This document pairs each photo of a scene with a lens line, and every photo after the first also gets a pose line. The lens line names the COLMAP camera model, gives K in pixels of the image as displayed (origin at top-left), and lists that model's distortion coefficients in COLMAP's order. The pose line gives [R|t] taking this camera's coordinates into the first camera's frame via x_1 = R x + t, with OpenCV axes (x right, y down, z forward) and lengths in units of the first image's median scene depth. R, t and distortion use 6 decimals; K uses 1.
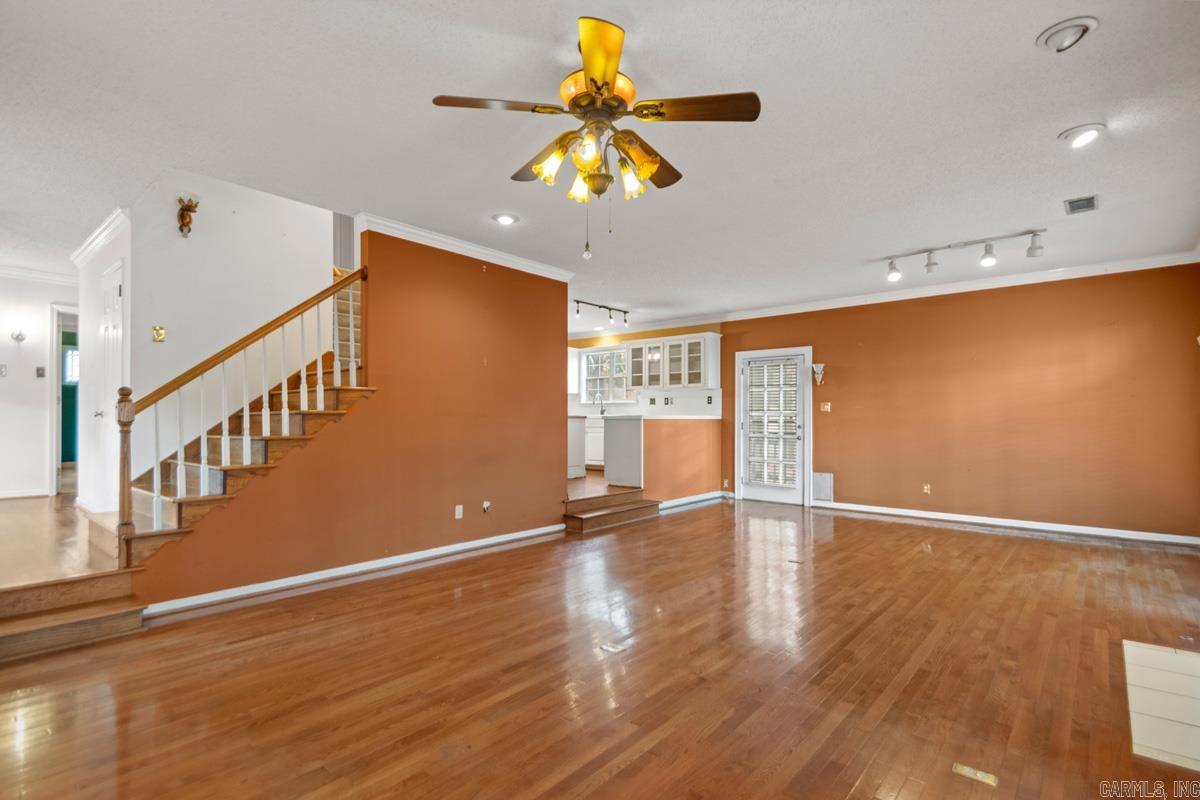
lens RADIAL K [[563.3, 0, 601.7], [0, 563.3, 402.8], [0, 0, 1]] dist [0.031752, -0.000193]
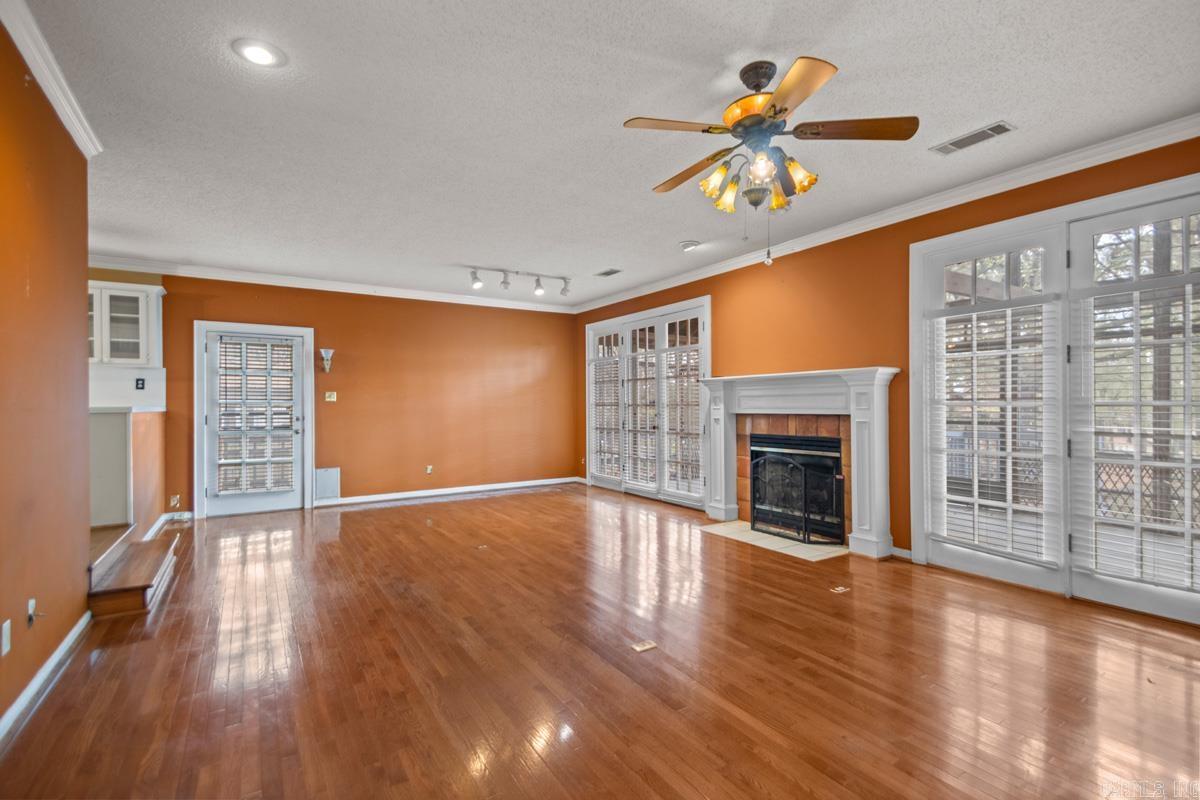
lens RADIAL K [[563.3, 0, 601.7], [0, 563.3, 402.8], [0, 0, 1]] dist [0.031752, -0.000193]
pose [[0.291354, 0.002770, 0.956611, -0.358057], [-0.020230, 0.999790, 0.003266, 0.005004], [-0.956401, -0.020304, 0.291349, 0.304993]]
